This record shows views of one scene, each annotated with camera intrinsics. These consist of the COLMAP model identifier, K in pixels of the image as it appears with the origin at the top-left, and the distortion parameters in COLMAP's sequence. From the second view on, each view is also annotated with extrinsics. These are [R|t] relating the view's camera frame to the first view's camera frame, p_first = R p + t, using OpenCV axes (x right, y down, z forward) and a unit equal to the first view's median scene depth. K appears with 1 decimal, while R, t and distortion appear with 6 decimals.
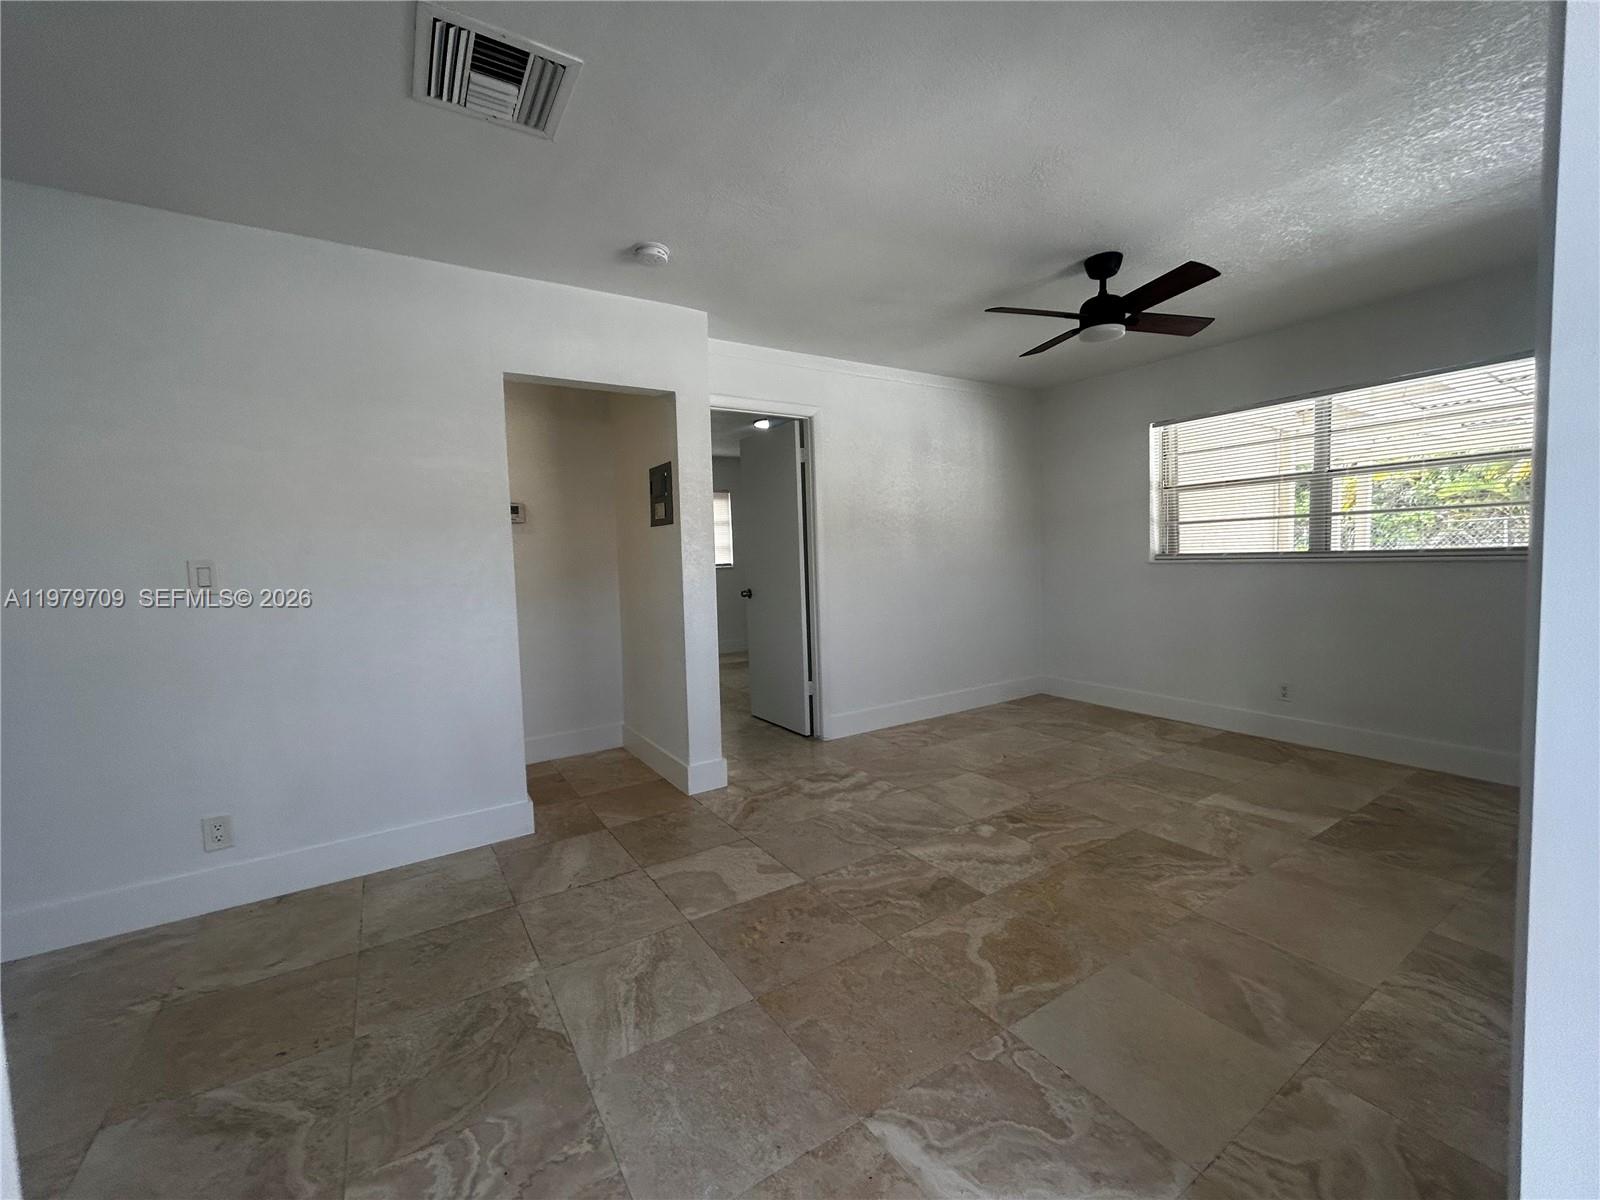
lens RADIAL K [[648.1, 0, 806.1], [0, 648.1, 588.5], [0, 0, 1]] dist [-0.001675, 0.001476]
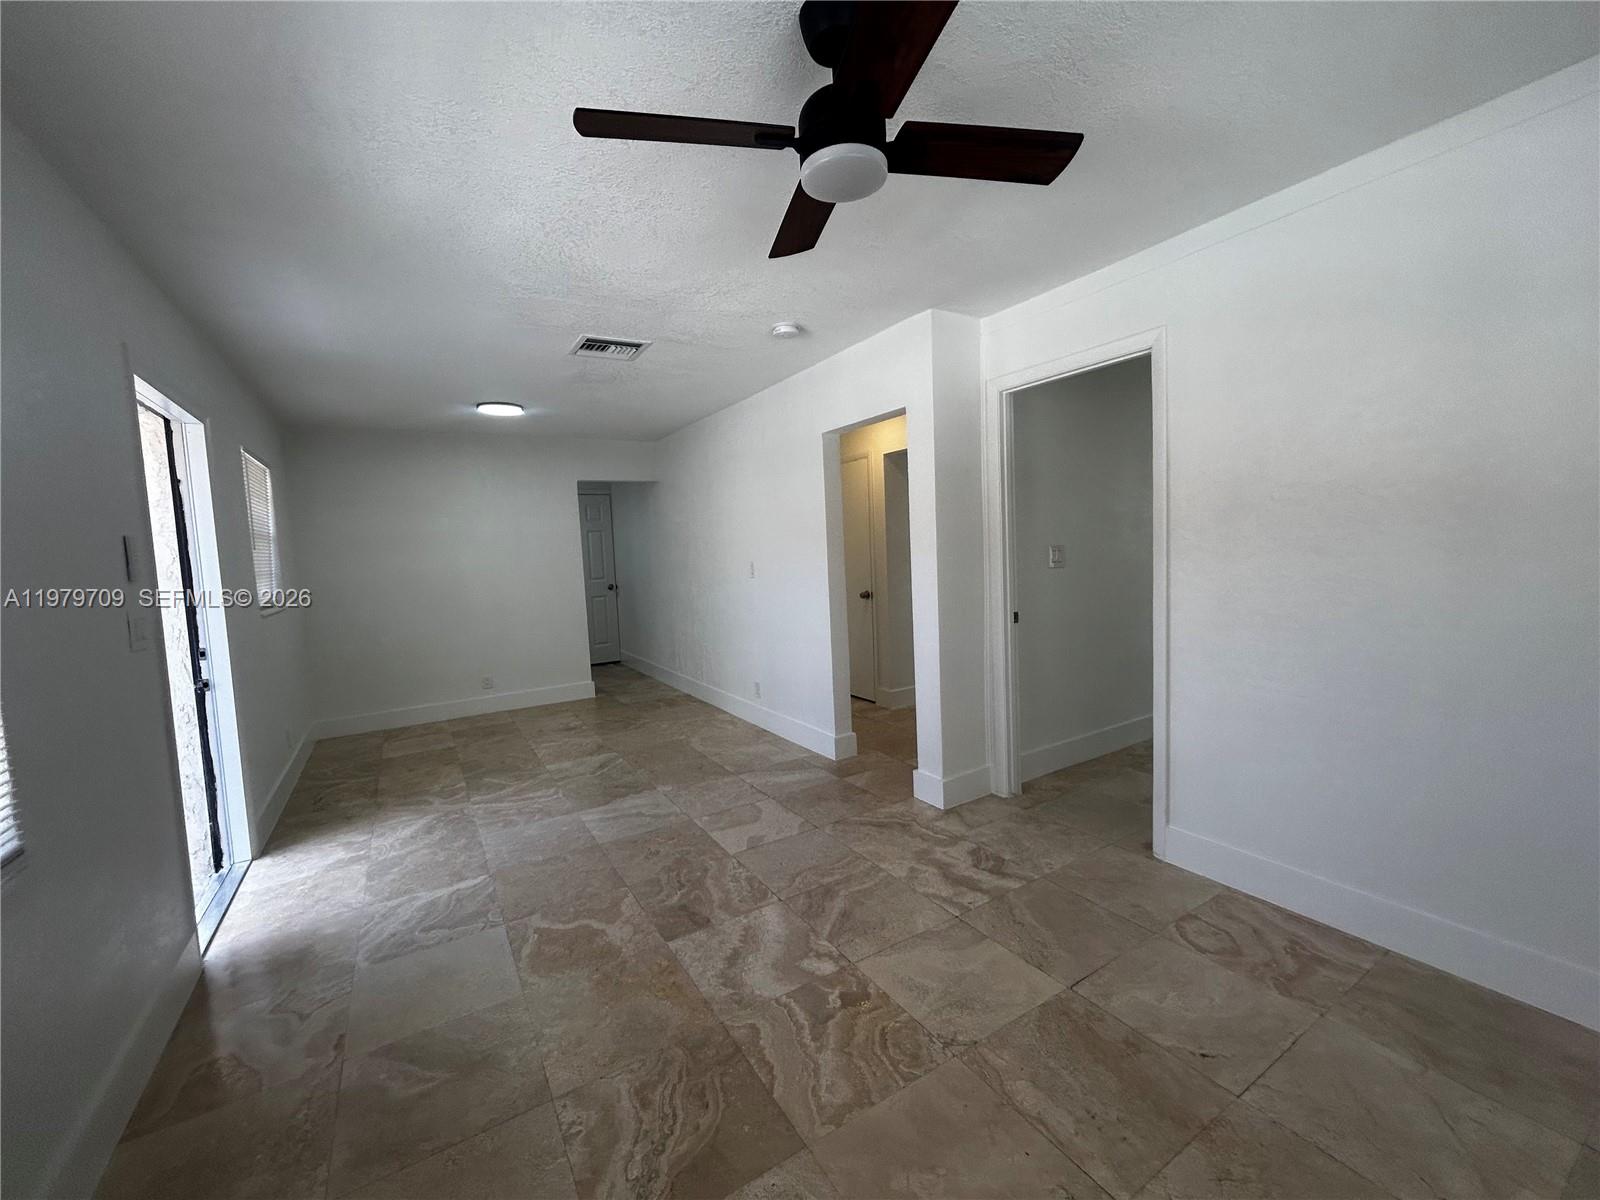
lens RADIAL K [[648.1, 0, 798.6], [0, 648.1, 598.2], [0, 0, 1]] dist [-0.001675, 0.001476]
pose [[-0.028390, 0.109898, -0.993537, 1.066149], [-0.007377, 0.993888, 0.110148, -0.144767], [0.999570, 0.010456, -0.027406, 1.083236]]
